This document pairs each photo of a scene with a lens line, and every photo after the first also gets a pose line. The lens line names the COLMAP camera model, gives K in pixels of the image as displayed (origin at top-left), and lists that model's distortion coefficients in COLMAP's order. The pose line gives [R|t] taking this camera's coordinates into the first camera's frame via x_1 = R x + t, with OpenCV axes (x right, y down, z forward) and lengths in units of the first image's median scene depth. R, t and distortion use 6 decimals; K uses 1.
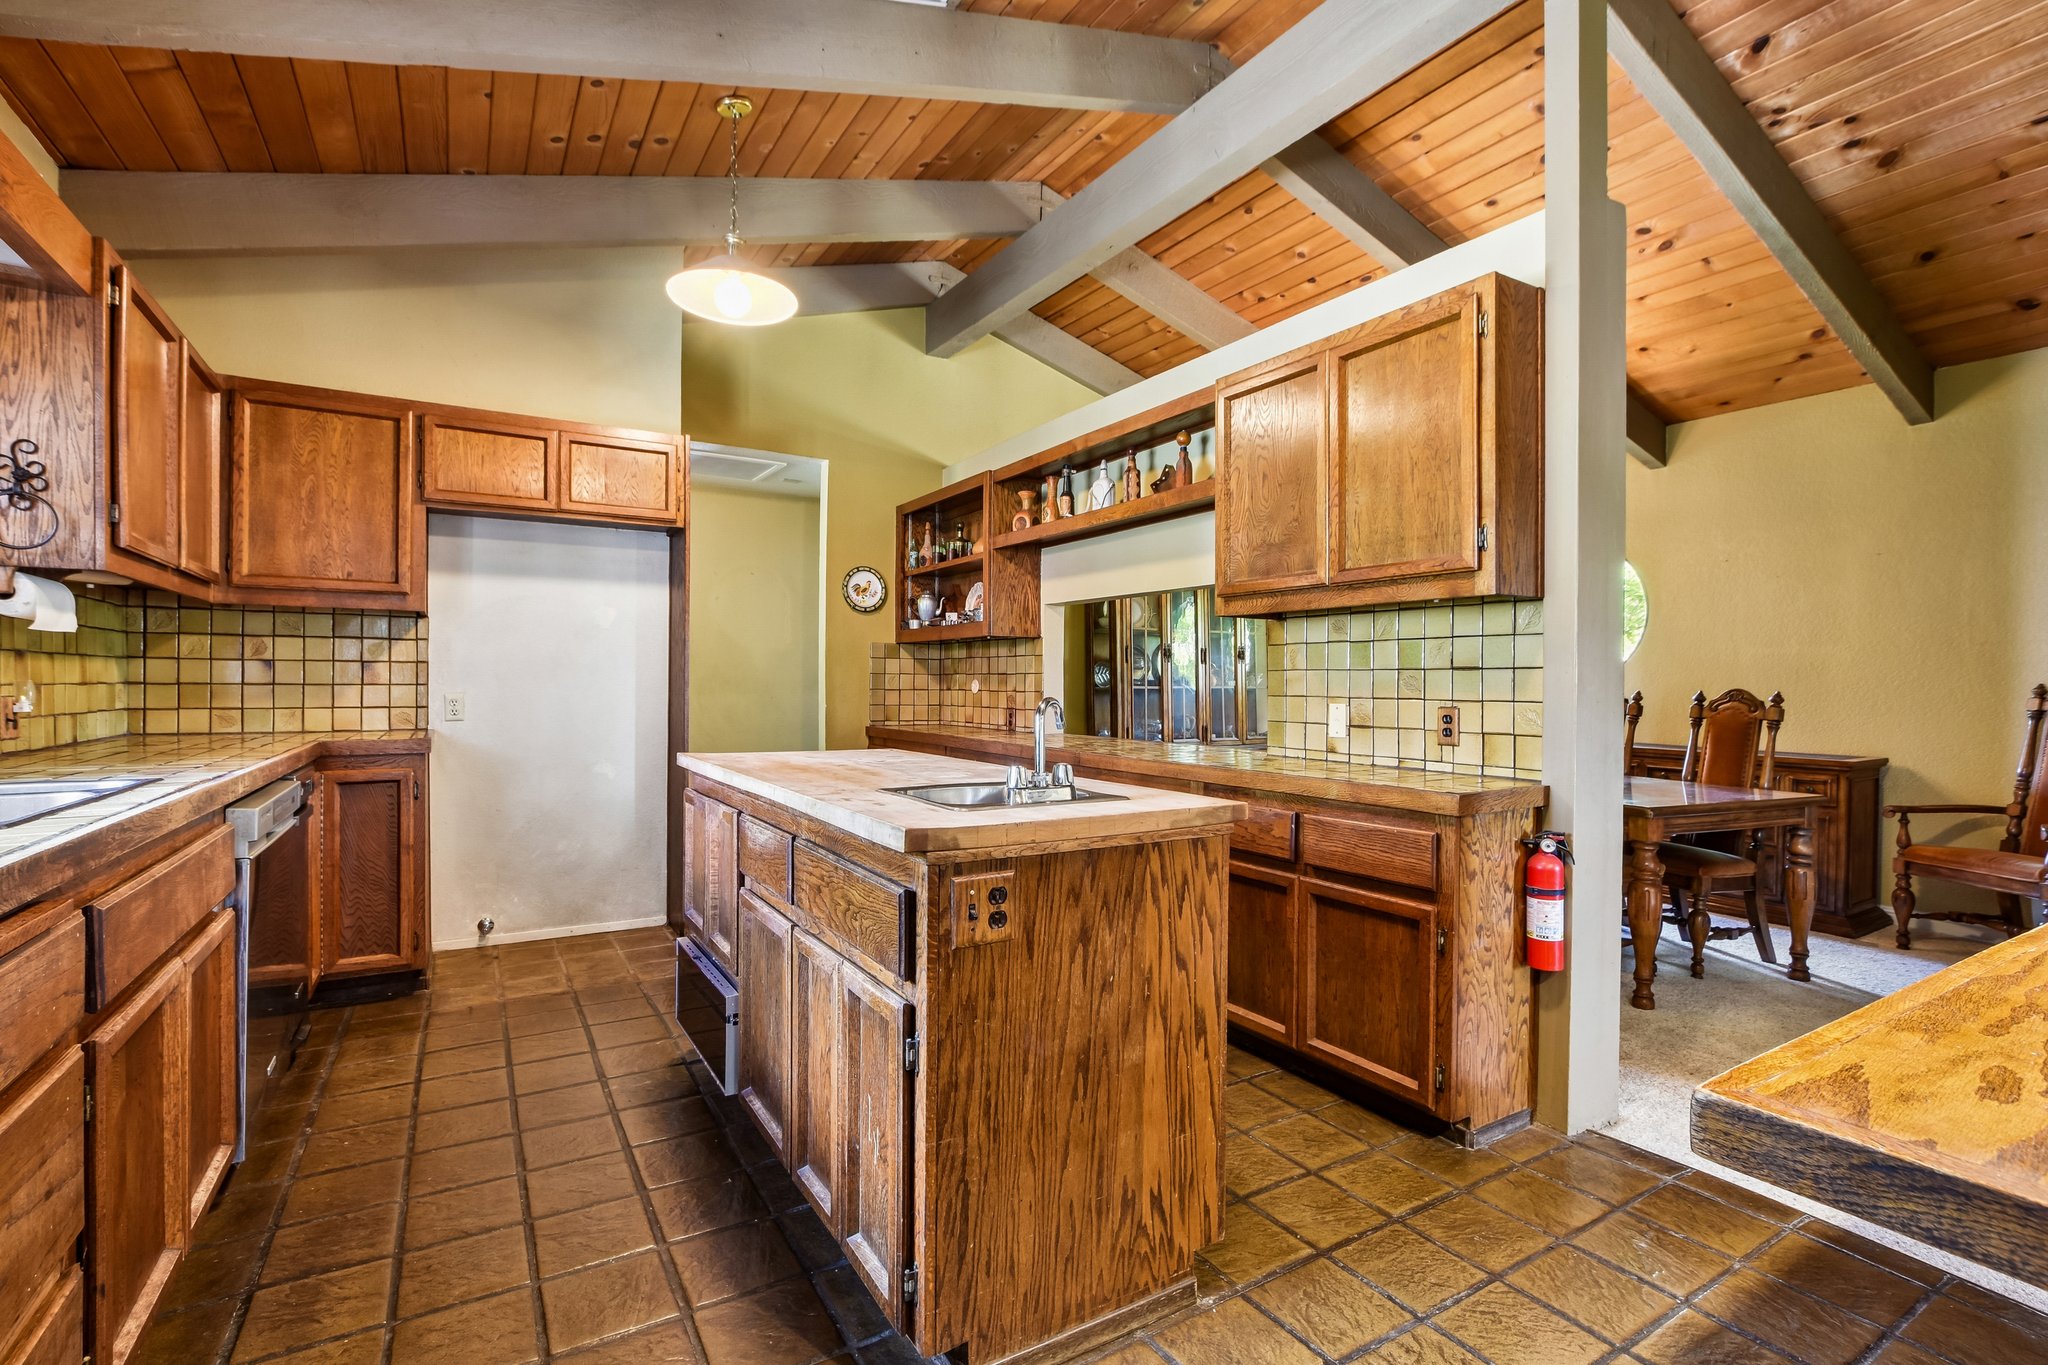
lens RADIAL K [[934.9, 0, 1024.0], [0, 934.9, 682.5], [0, 0, 1]] dist [-0.001038, 0.000386]
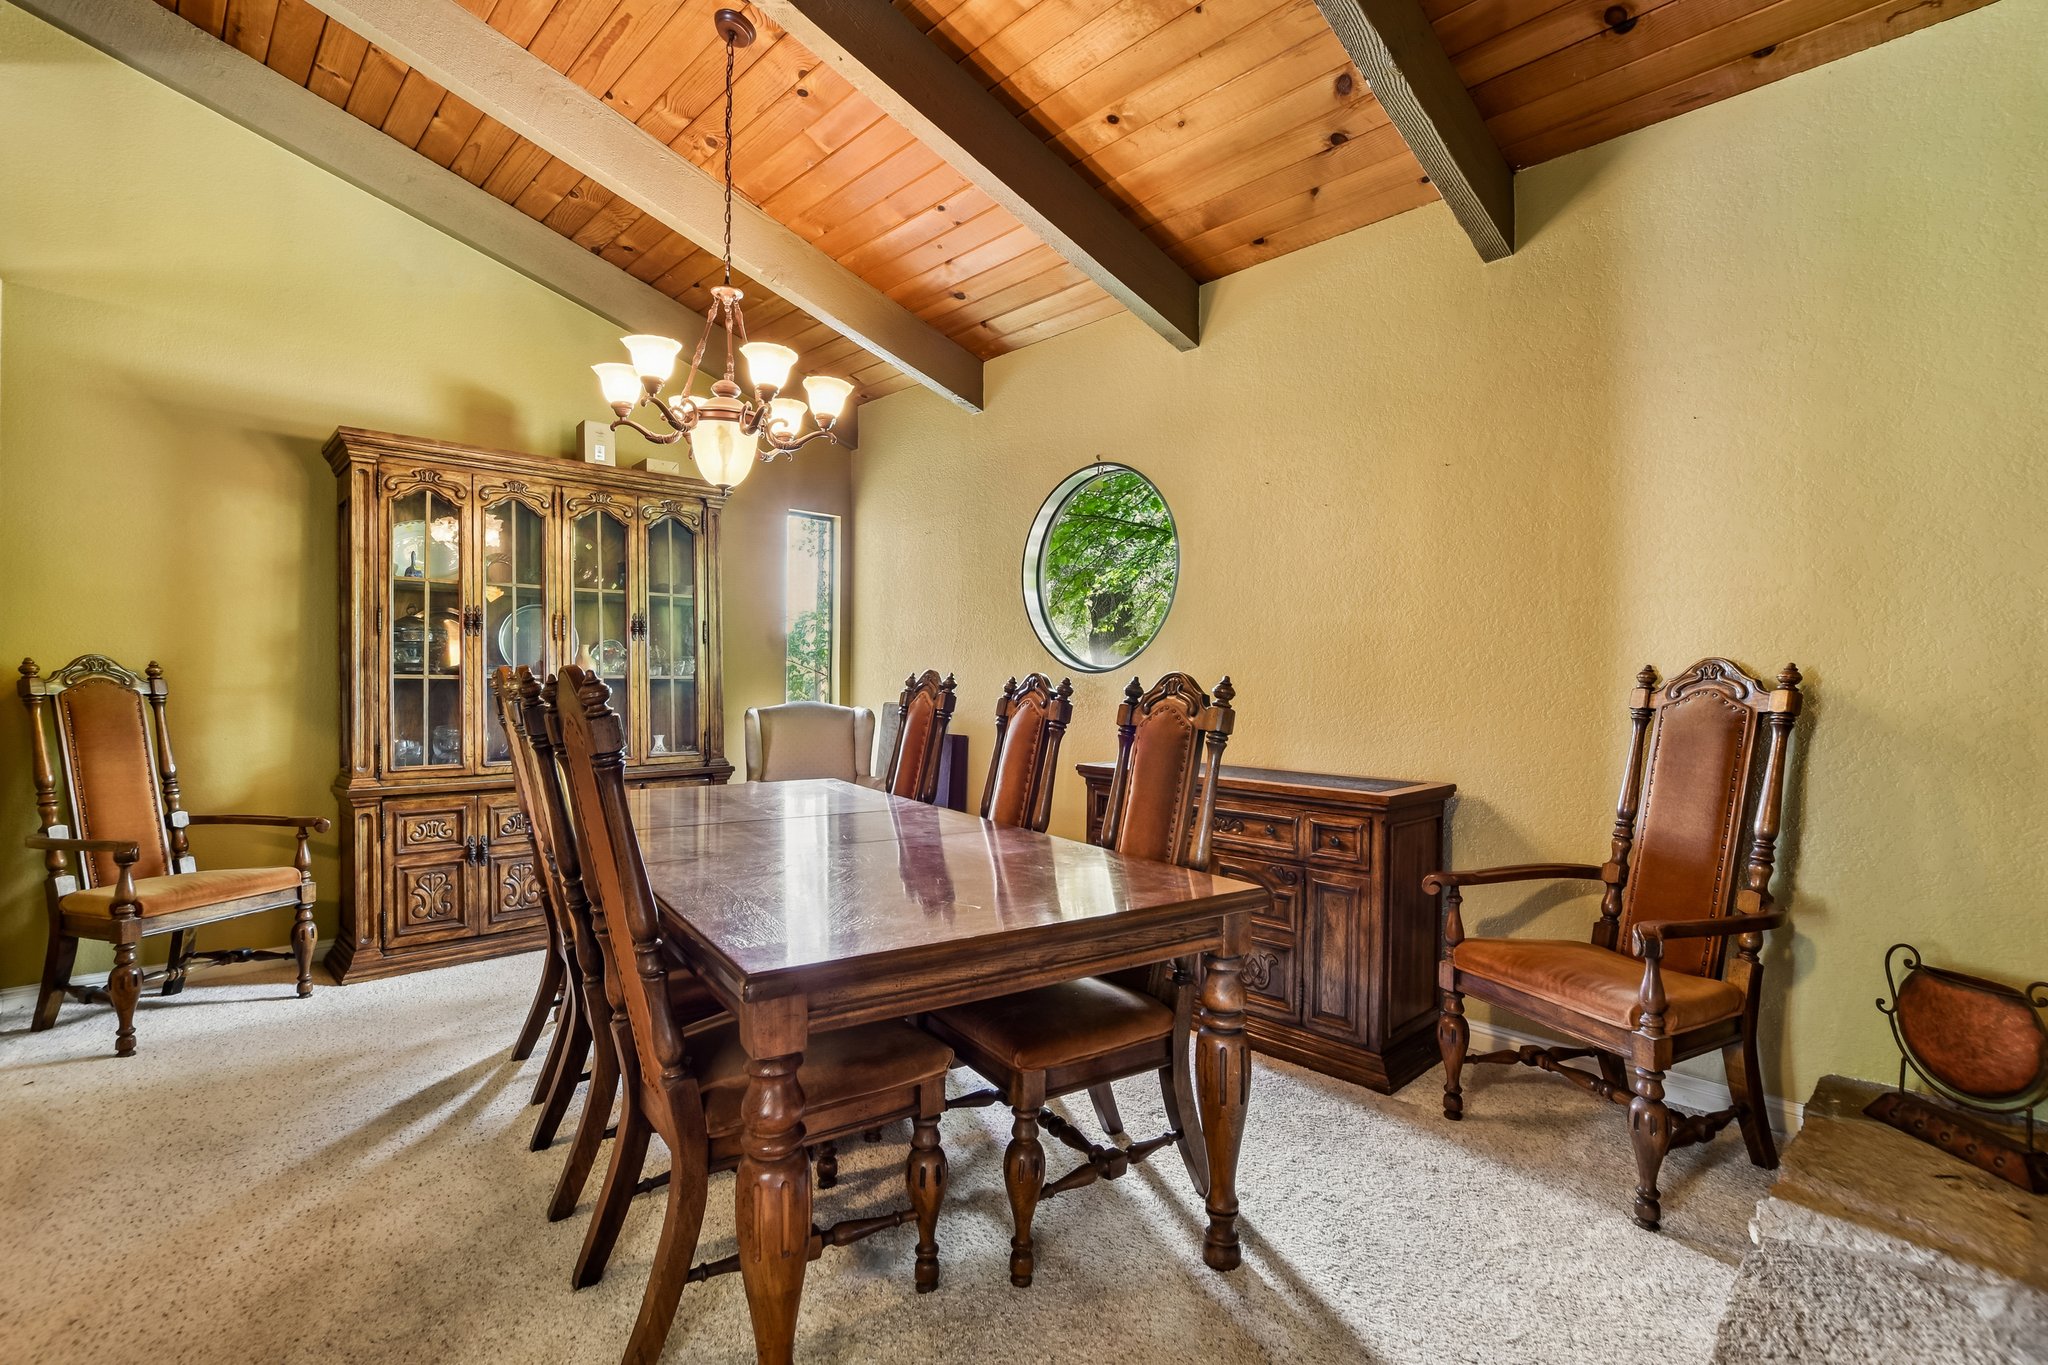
lens RADIAL K [[955.2, 0, 1014.3], [0, 955.2, 686.3], [0, 0, 1]] dist [-0.004679, -0.000522]
pose [[0.978386, -0.003536, 0.206755, 0.558674], [0.002618, 0.999985, 0.004714, 0.011612], [-0.206768, -0.004071, 0.978381, 0.480264]]
